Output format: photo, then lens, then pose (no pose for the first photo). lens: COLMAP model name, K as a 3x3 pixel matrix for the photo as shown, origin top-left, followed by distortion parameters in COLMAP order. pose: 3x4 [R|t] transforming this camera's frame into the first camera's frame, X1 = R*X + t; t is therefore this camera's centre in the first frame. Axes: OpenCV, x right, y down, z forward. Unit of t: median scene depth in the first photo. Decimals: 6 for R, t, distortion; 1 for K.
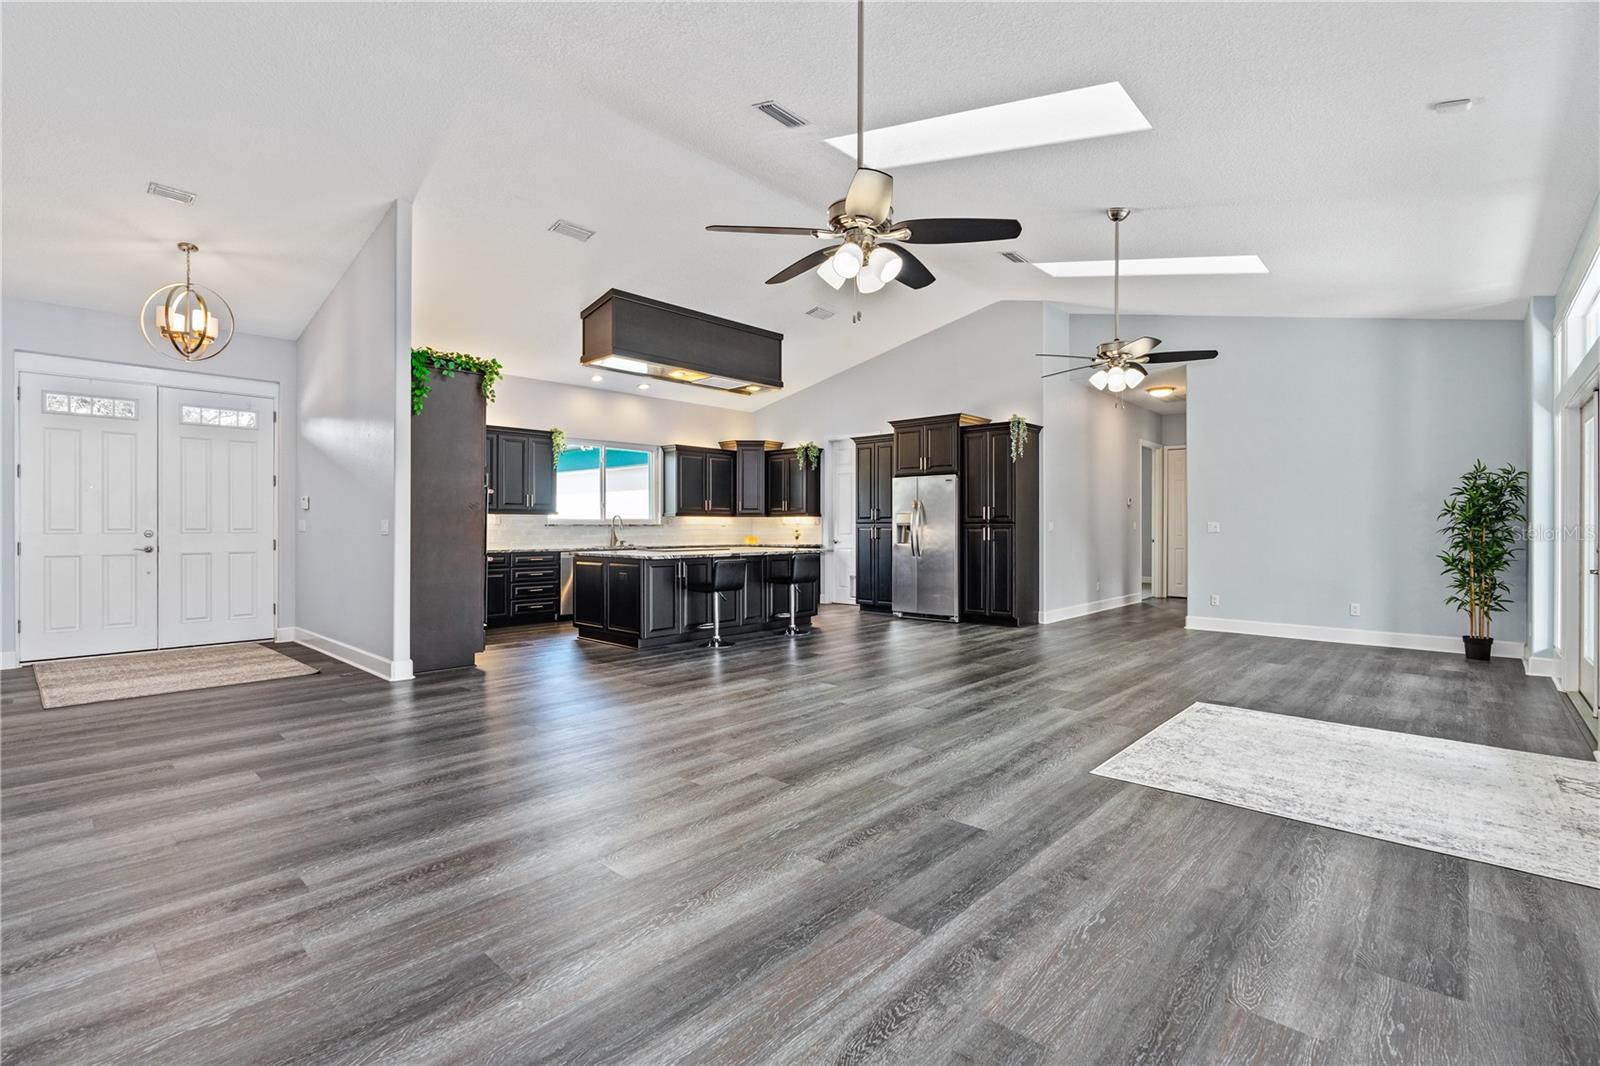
lens RADIAL K [[732.0, 0, 807.5], [0, 732.0, 519.7], [0, 0, 1]] dist [-0.009567, 0.004356]
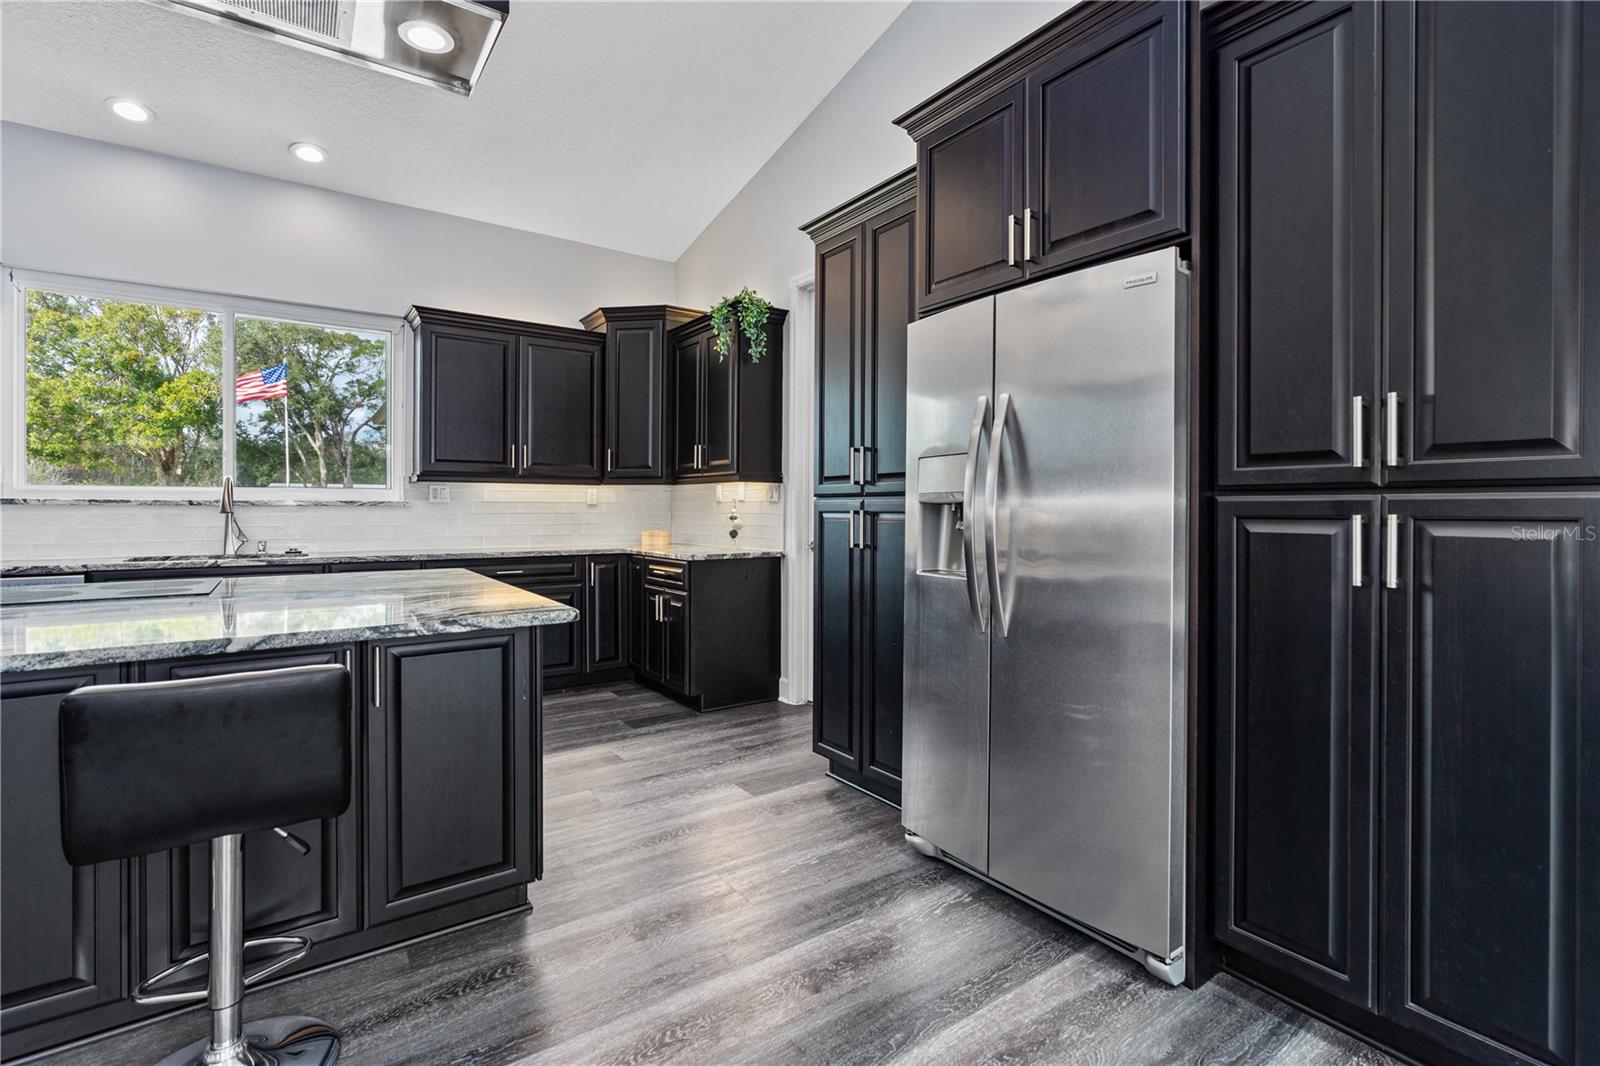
lens RADIAL K [[733.2, 0, 805.8], [0, 733.2, 503.5], [0, 0, 1]] dist [-0.002009, 0.000076]
pose [[0.977102, 0.001748, -0.212765, 0.129903], [-0.000844, 0.999990, 0.004340, 0.006600], [0.212771, -0.004061, 0.977094, 0.693111]]
